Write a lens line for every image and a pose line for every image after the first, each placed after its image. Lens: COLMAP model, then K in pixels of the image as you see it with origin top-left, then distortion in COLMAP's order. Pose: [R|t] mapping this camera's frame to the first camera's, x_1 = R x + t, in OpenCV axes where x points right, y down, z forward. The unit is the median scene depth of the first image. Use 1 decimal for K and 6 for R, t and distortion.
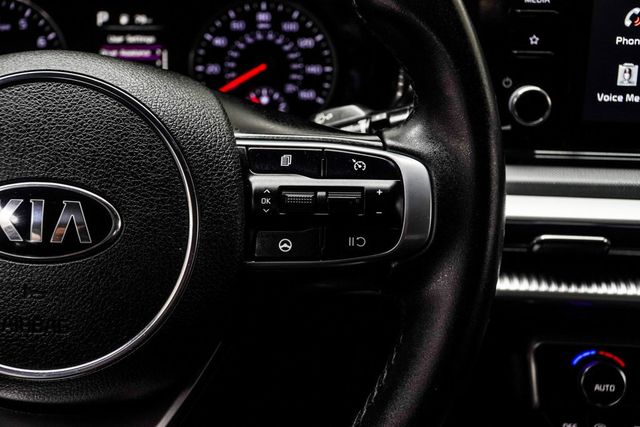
lens RADIAL K [[771.4, 0, 320.0], [0, 771.4, 213.5], [0, 0, 1]] dist [0.123599, -0.443503]
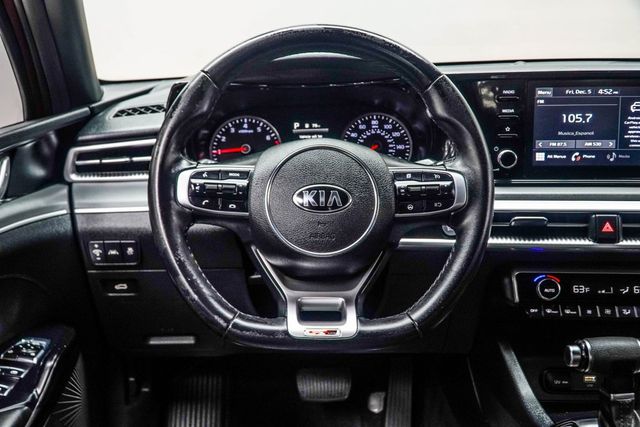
lens RADIAL K [[654.9, 0, 320.0], [0, 654.9, 213.5], [0, 0, 1]] dist [-0.011655, -0.028261]
pose [[0.998200, -0.024797, -0.054598, -0.152842], [0.018880, 0.994150, -0.106342, 0.194460], [0.056915, 0.105120, 0.992829, -0.814665]]
